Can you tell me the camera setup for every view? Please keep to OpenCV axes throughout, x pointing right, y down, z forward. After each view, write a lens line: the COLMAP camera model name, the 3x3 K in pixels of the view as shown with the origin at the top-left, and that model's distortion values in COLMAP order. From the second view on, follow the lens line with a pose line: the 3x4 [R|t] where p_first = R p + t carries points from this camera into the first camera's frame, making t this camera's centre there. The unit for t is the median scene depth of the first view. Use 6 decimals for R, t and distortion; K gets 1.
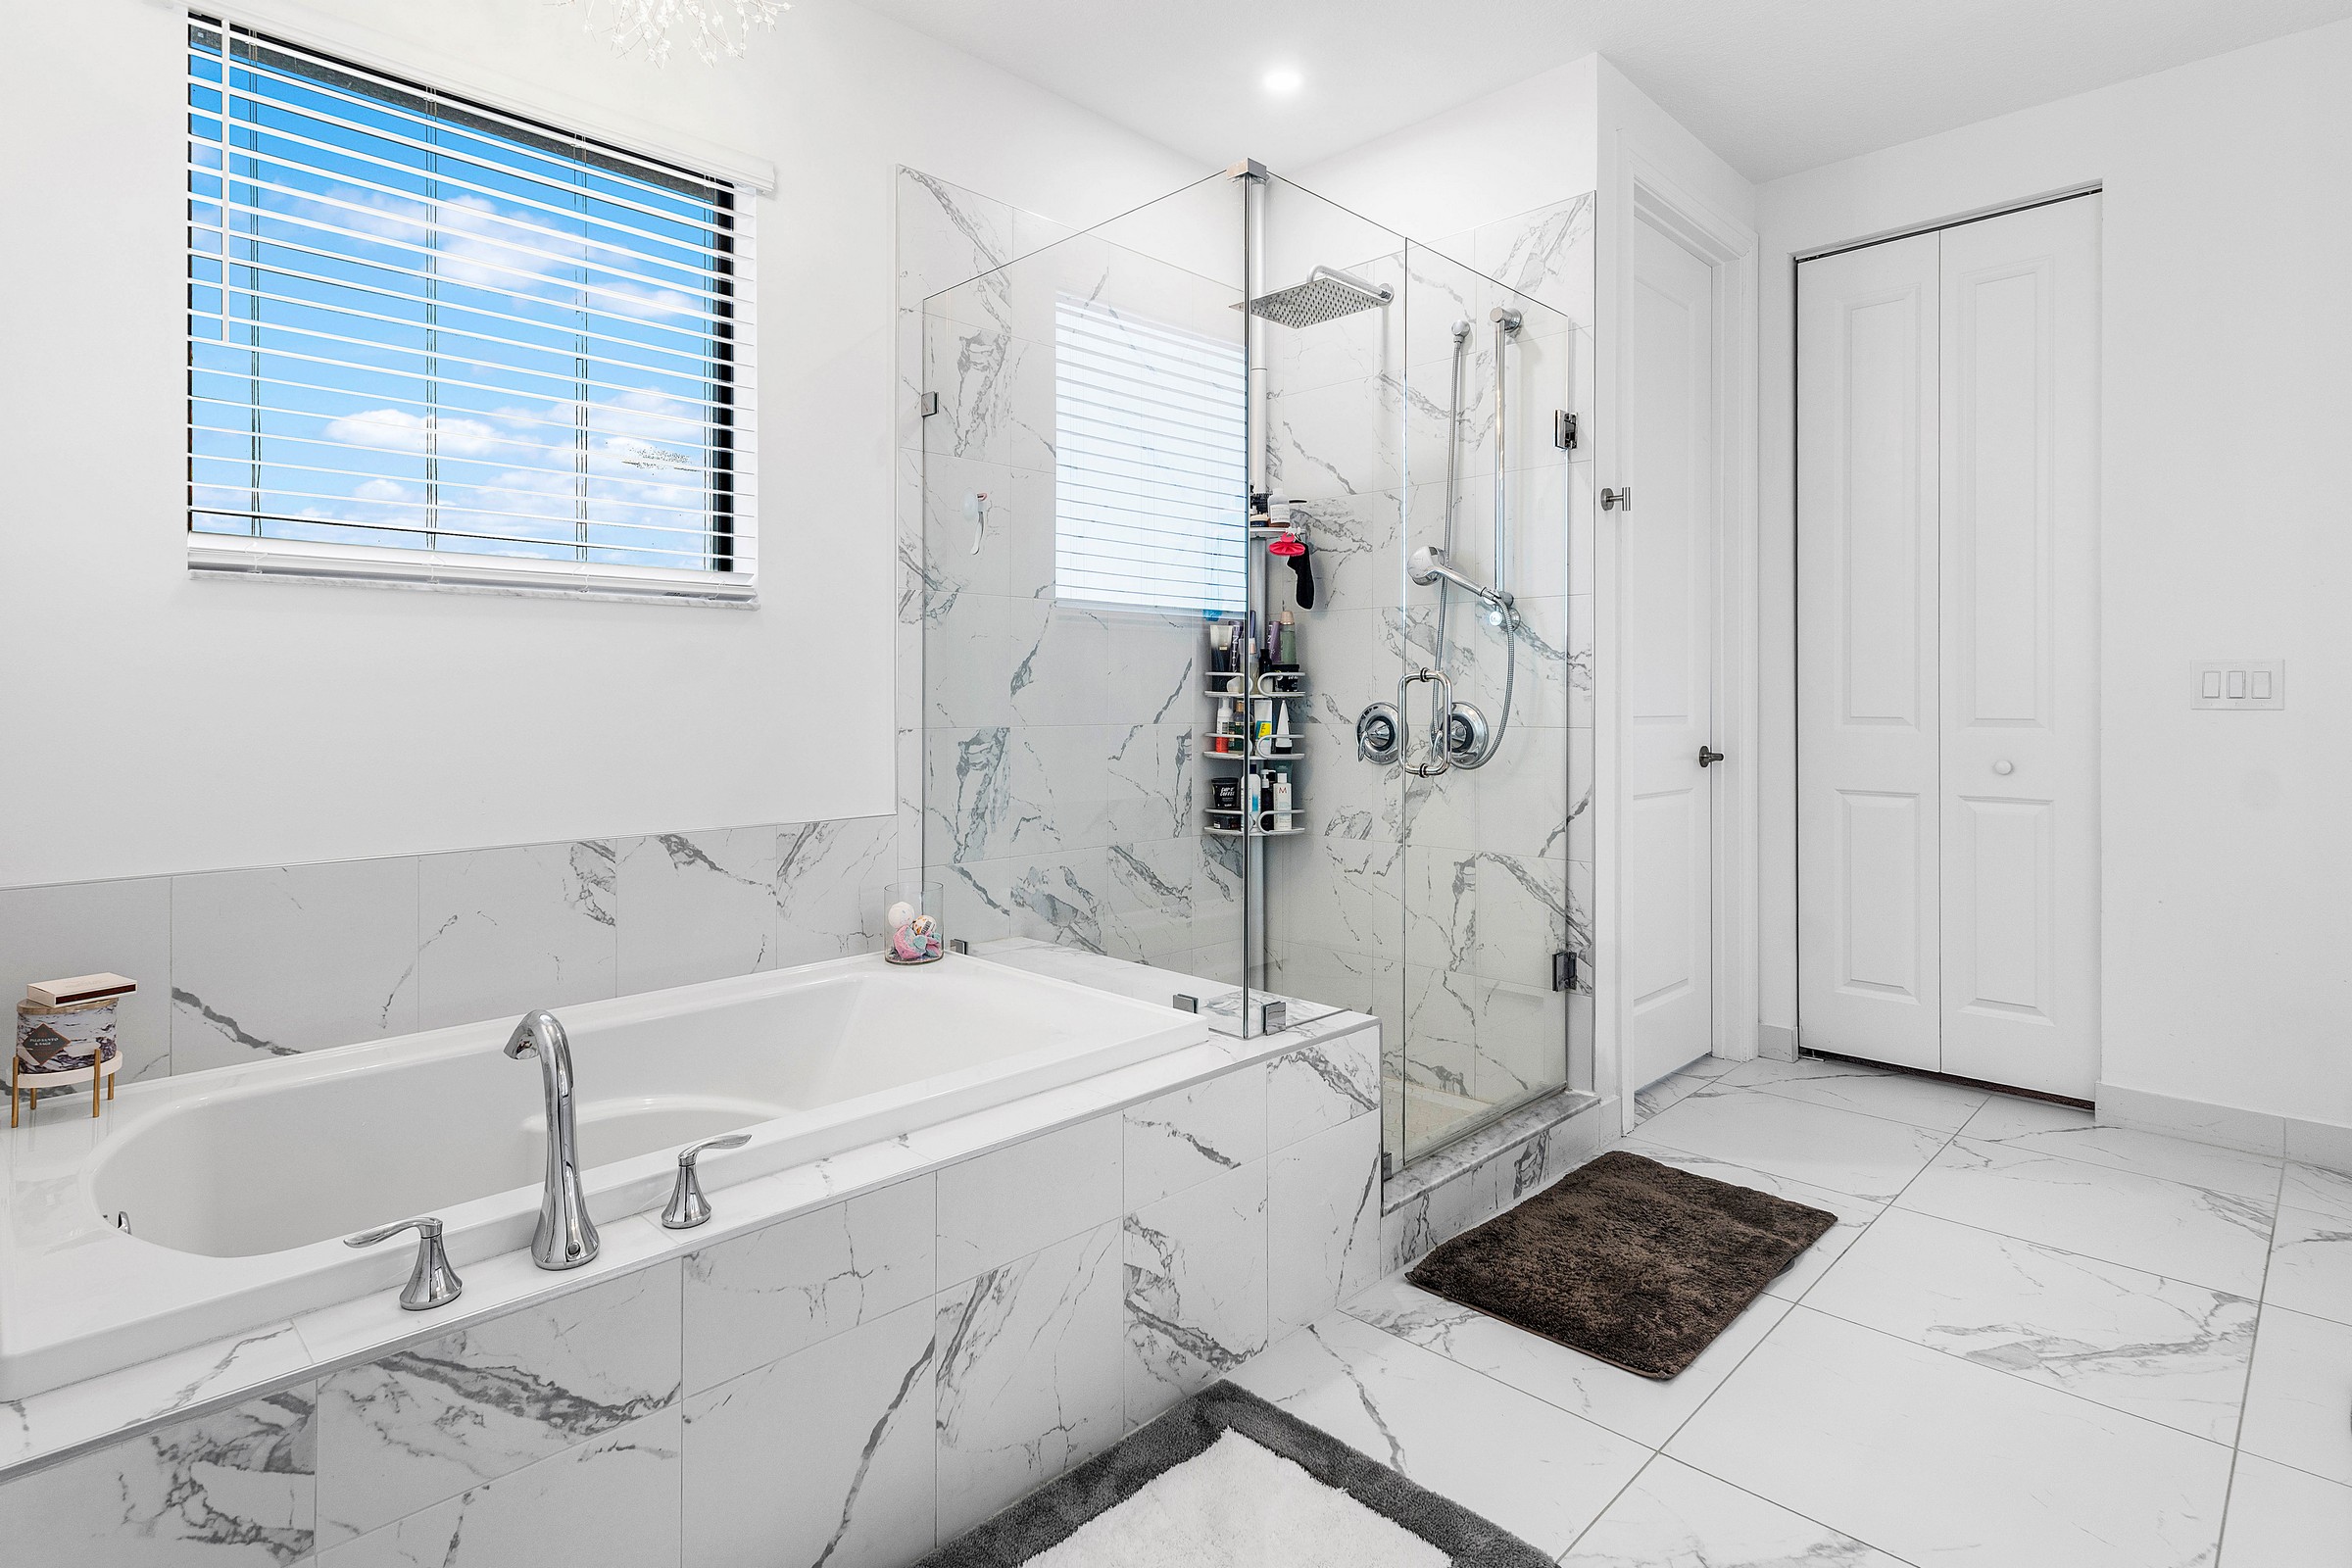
lens RADIAL K [[1201.8, 0, 1172.2], [0, 1201.8, 704.4], [0, 0, 1]] dist [0.007950, 0.000579]
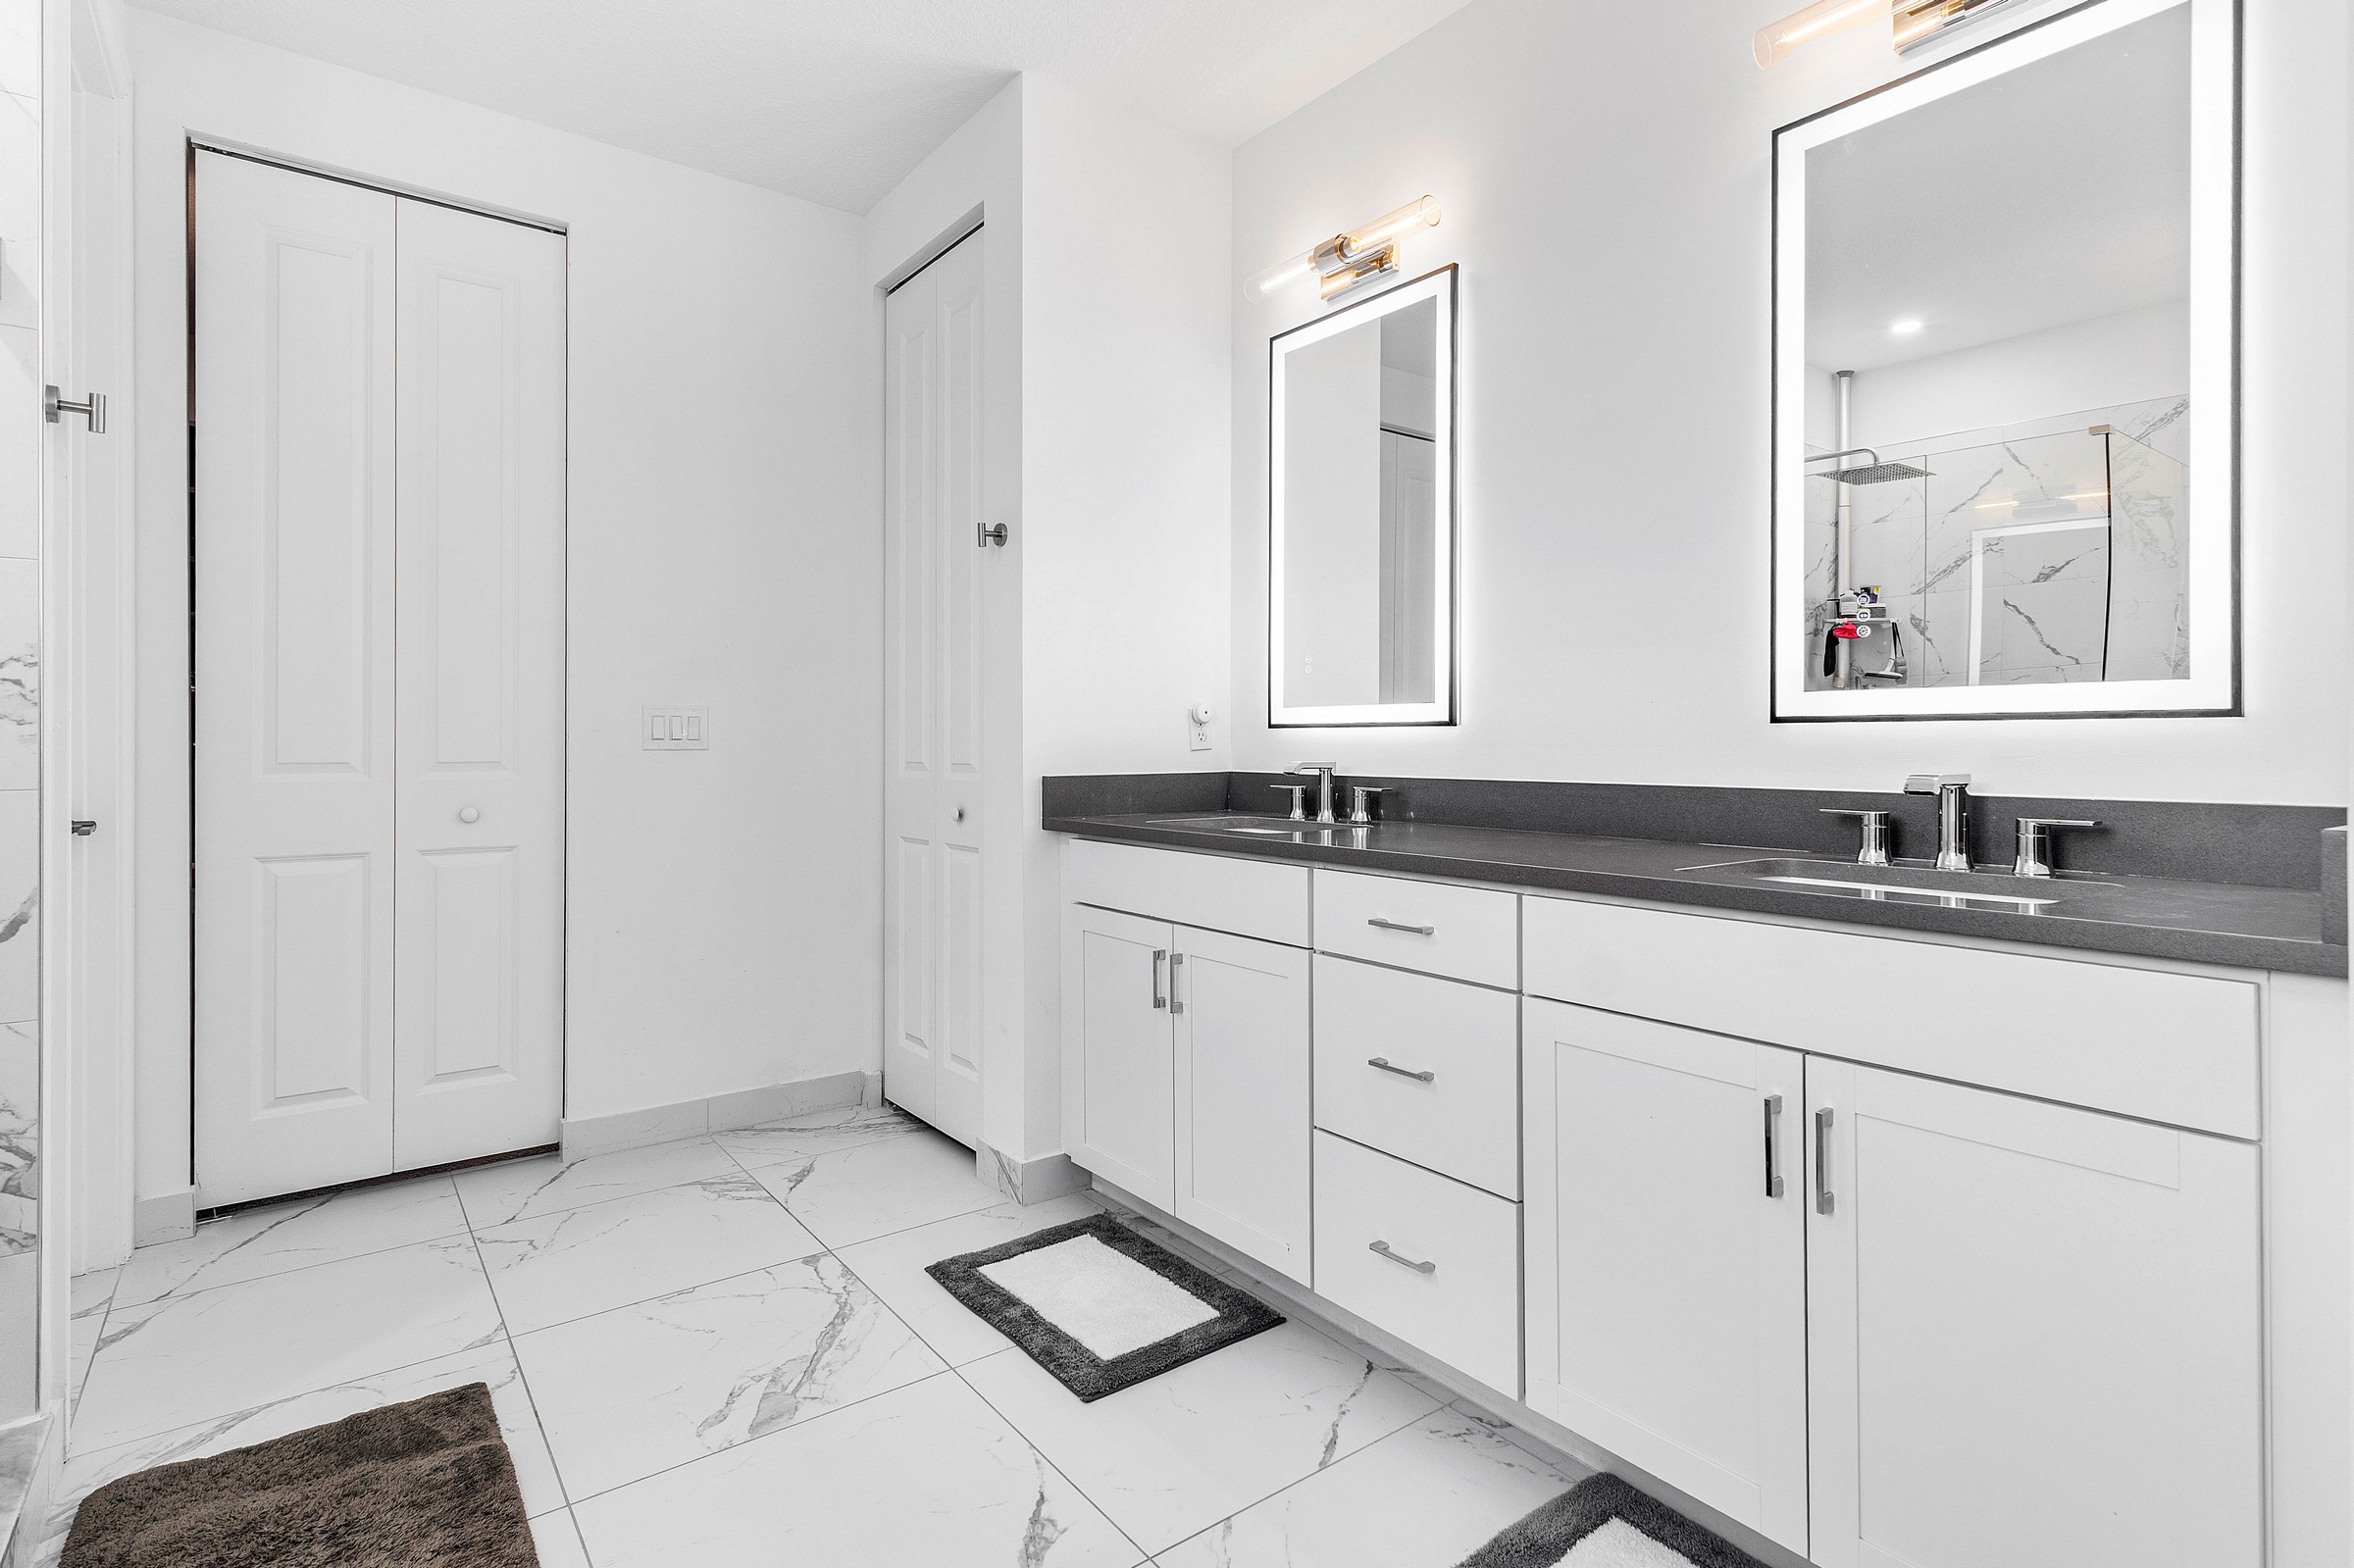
lens RADIAL K [[1184.5, 0, 1198.7], [0, 1184.5, 745.0], [0, 0, 1]] dist [0.007018, 0.000628]
pose [[0.136616, -0.003165, 0.990619, -0.149420], [0.005267, 0.999983, 0.002469, -0.000383], [-0.990610, 0.004881, 0.136630, 0.367784]]
